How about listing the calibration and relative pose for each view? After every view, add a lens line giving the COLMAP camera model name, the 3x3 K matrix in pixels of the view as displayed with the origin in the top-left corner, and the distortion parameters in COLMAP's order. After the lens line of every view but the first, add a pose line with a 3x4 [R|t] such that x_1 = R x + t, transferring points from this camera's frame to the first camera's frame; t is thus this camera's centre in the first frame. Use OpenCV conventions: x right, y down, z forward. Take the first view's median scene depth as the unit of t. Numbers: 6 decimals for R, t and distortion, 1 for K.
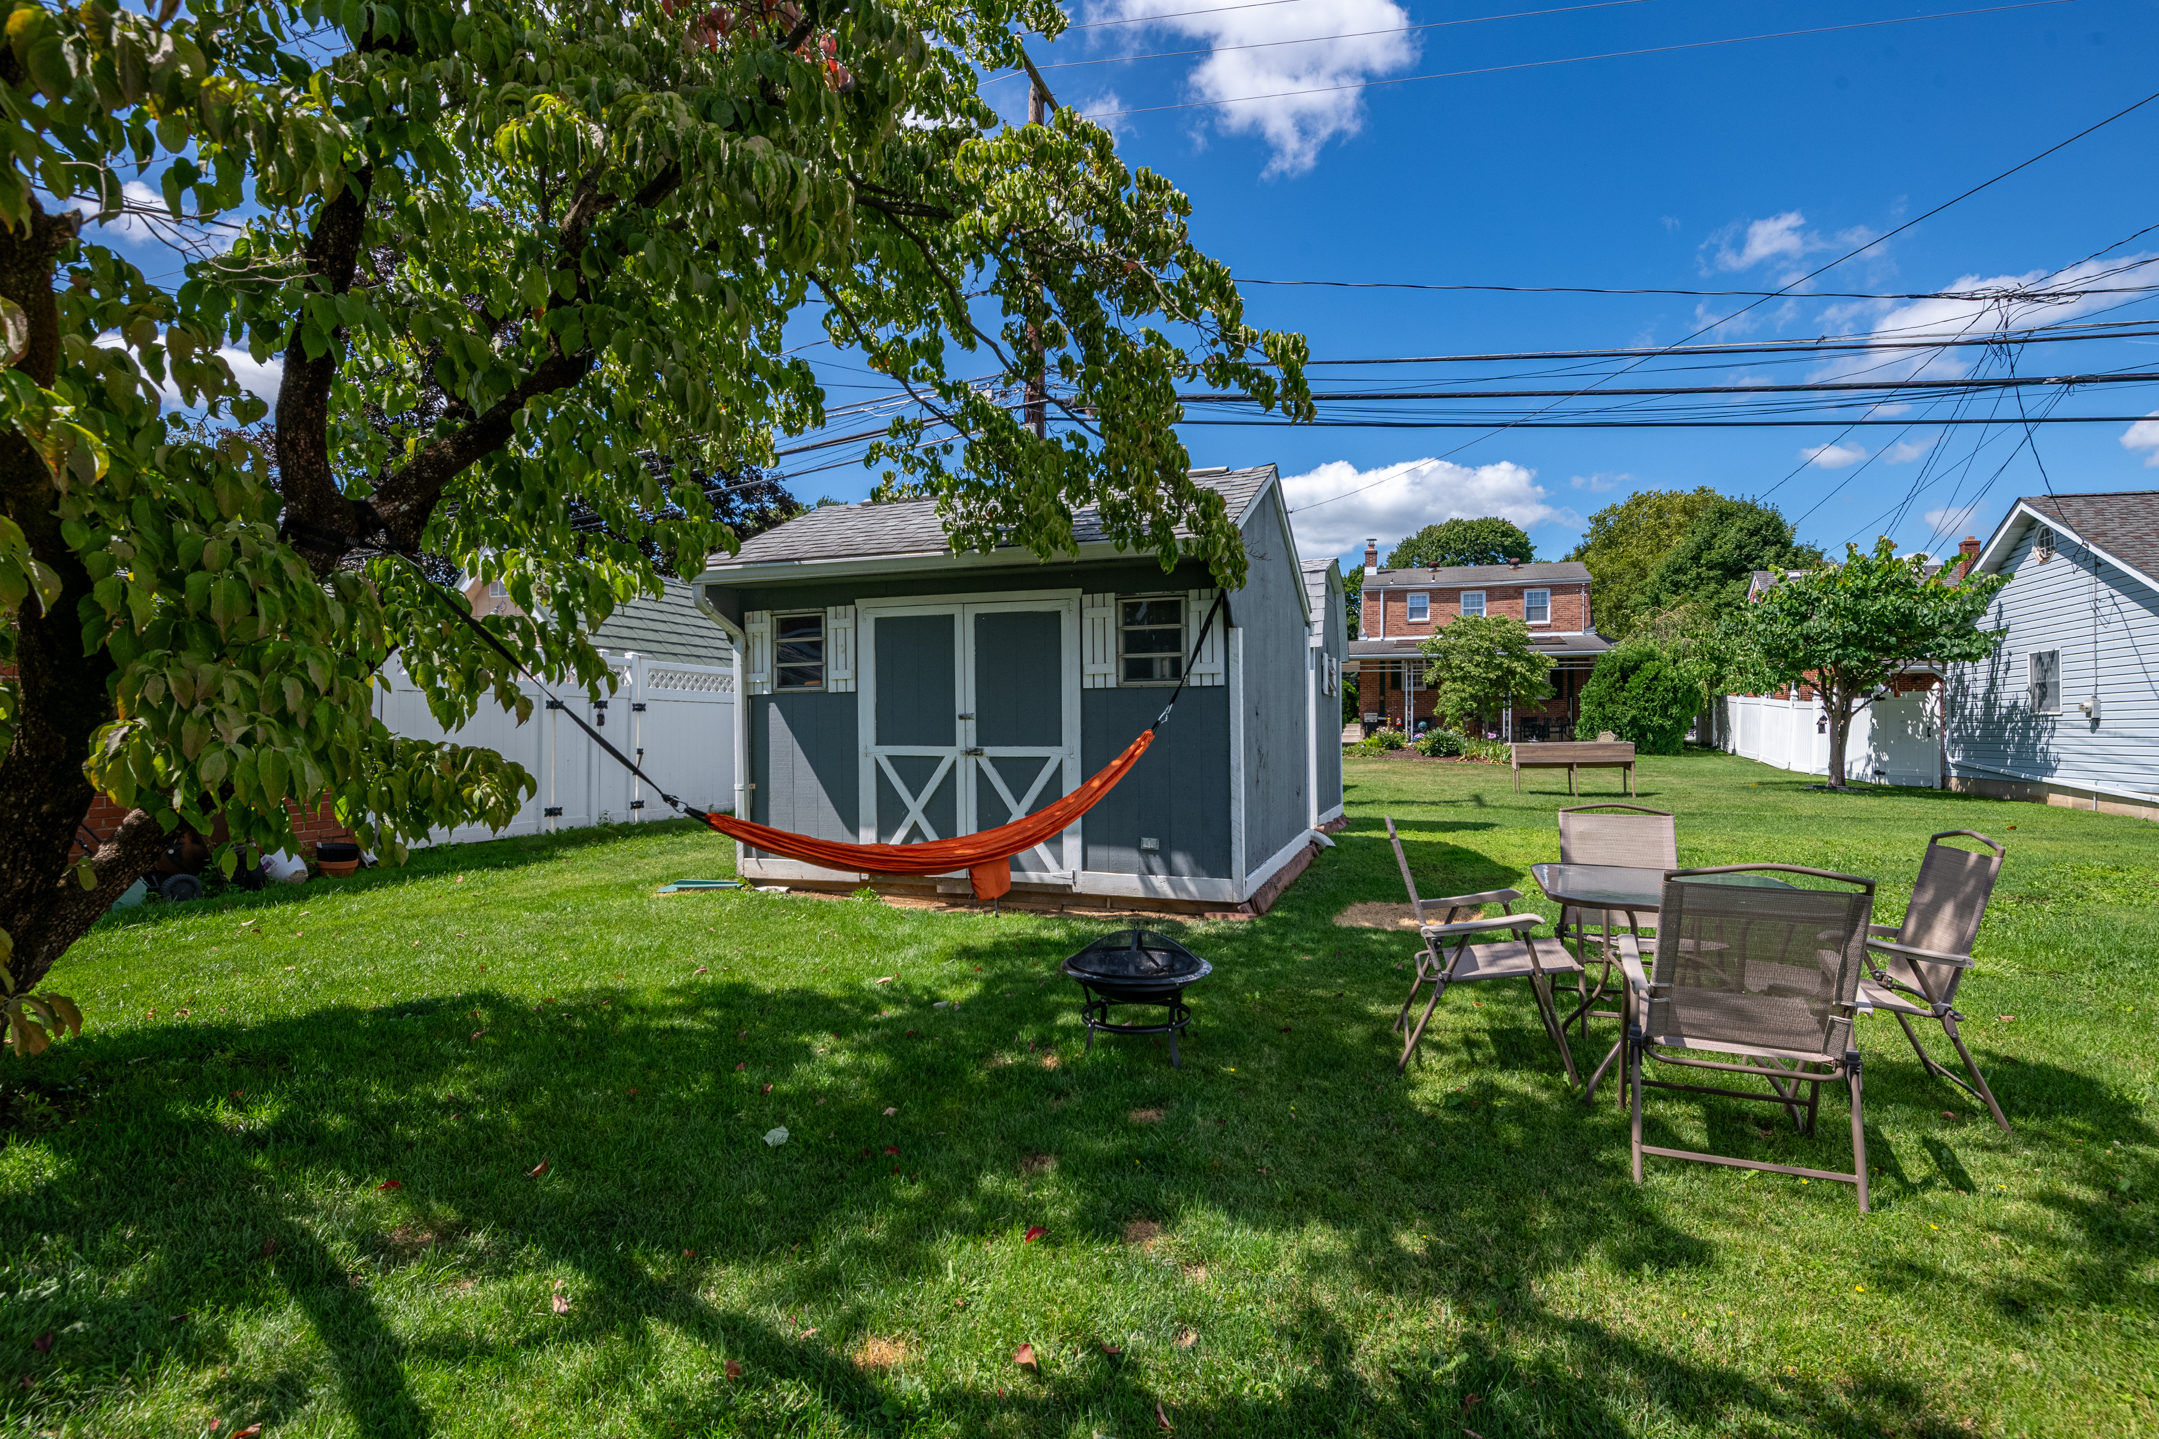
lens RADIAL K [[1049.0, 0, 1086.8], [0, 1049.0, 723.0], [0, 0, 1]] dist [0.003231, -0.009625]
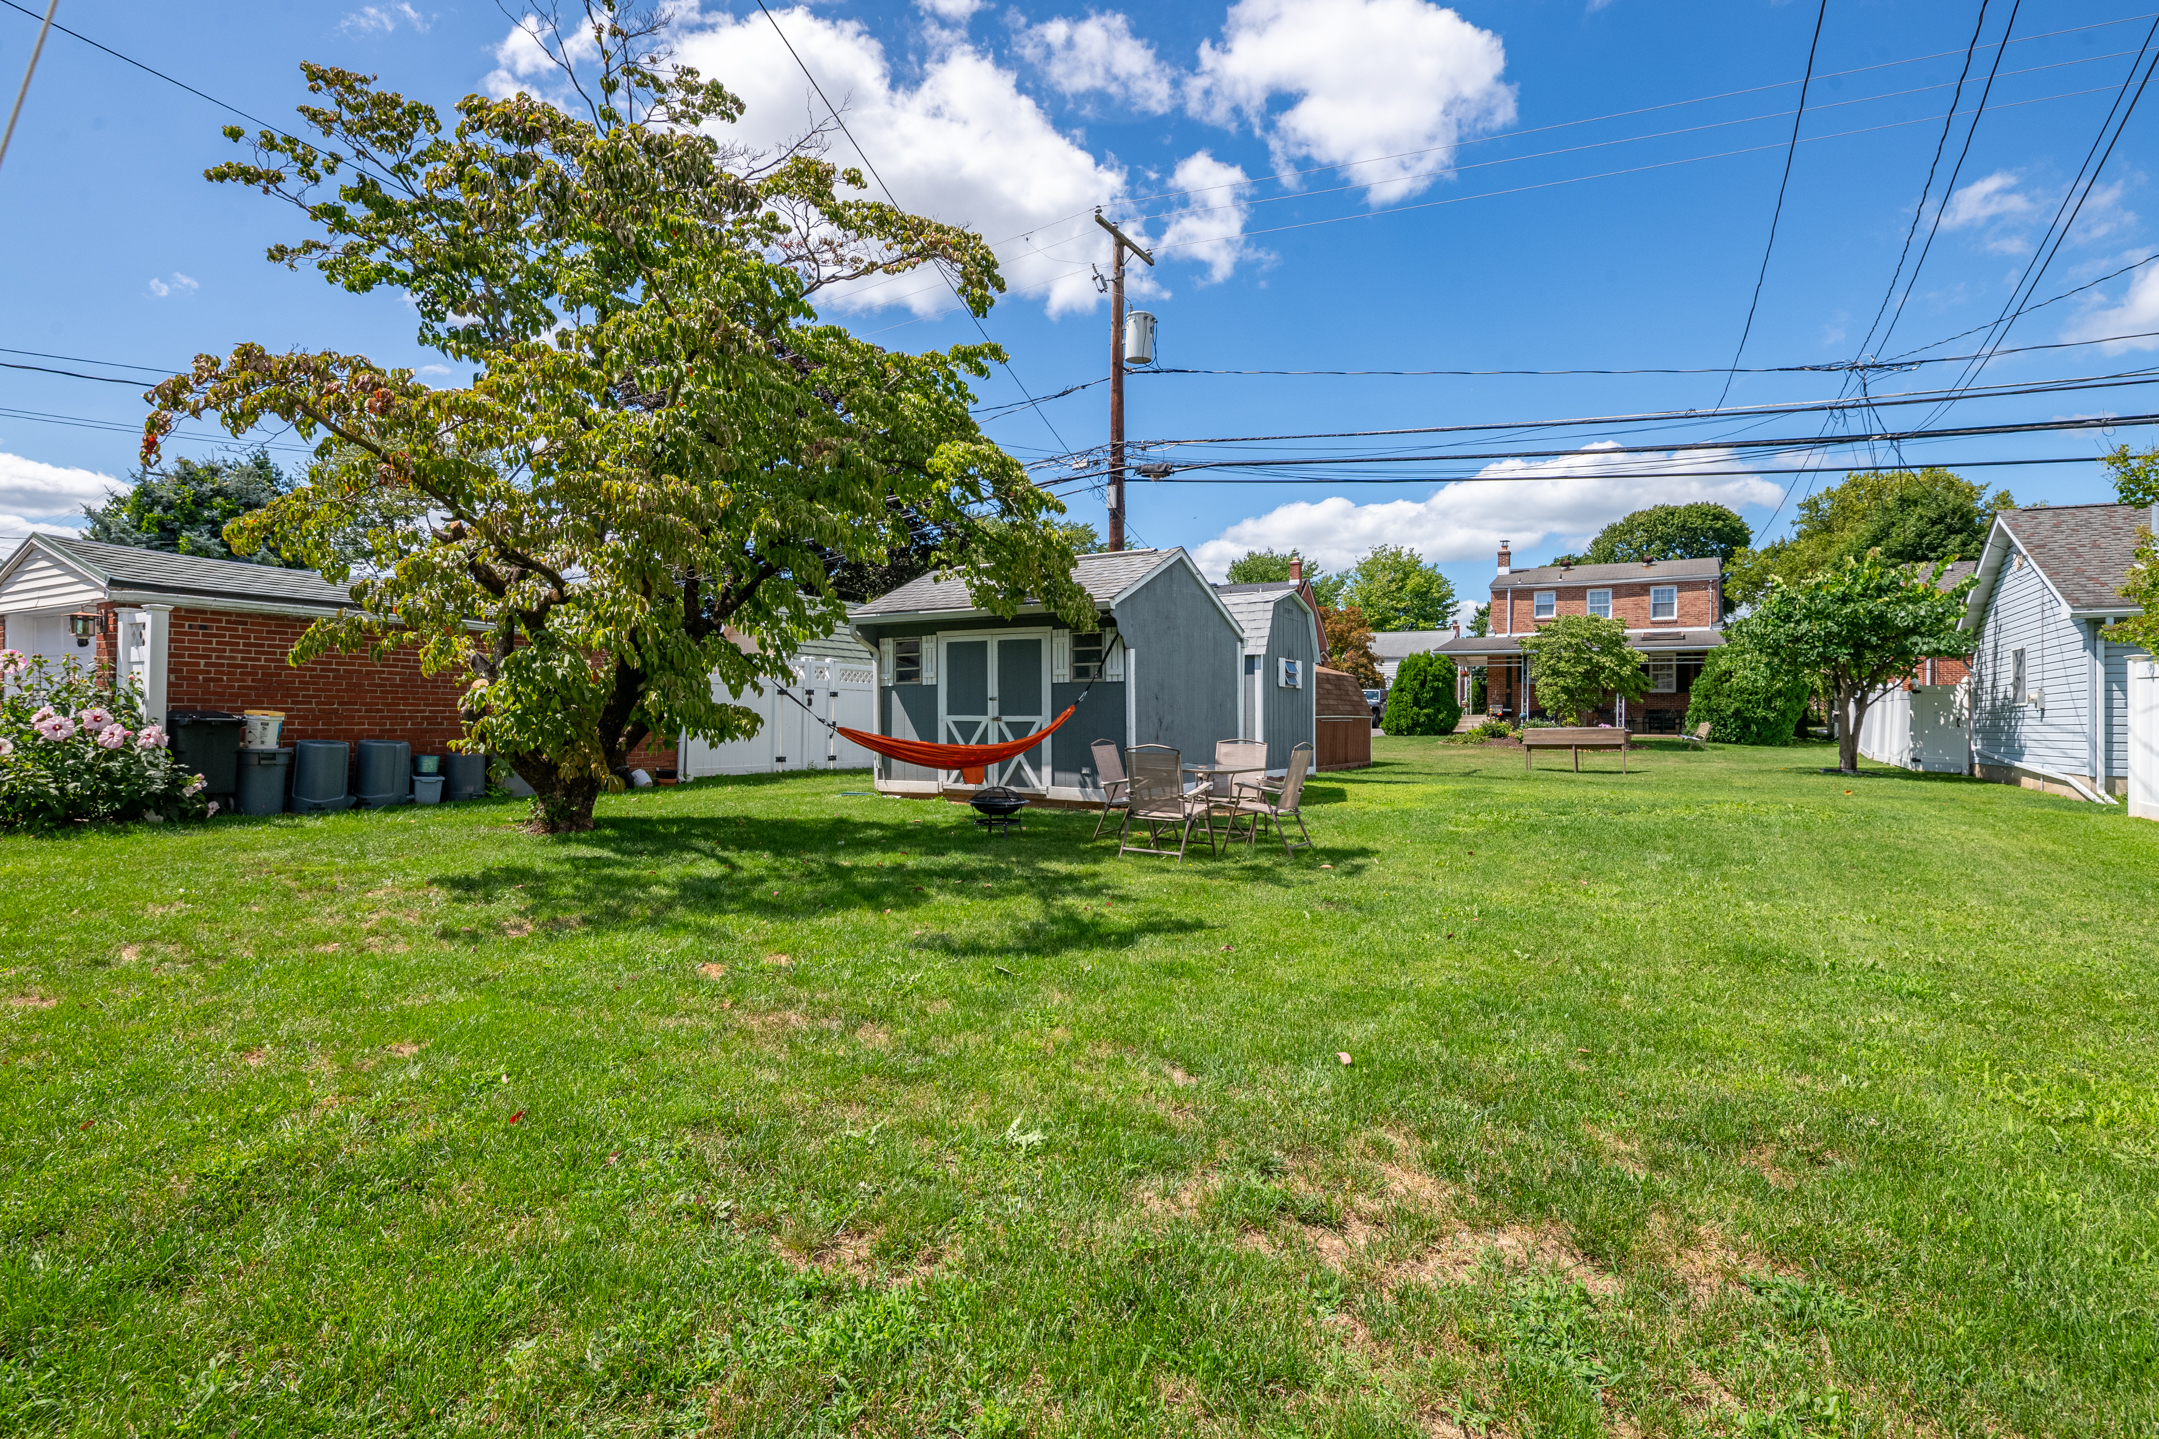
lens RADIAL K [[1047.2, 0, 1076.0], [0, 1047.2, 713.4], [0, 0, 1]] dist [-0.001662, -0.007642]
pose [[0.978494, 0.006666, -0.206165, 0.261976], [-0.007080, 0.999974, -0.001269, 0.013634], [0.206152, 0.002701, 0.978516, -0.471890]]
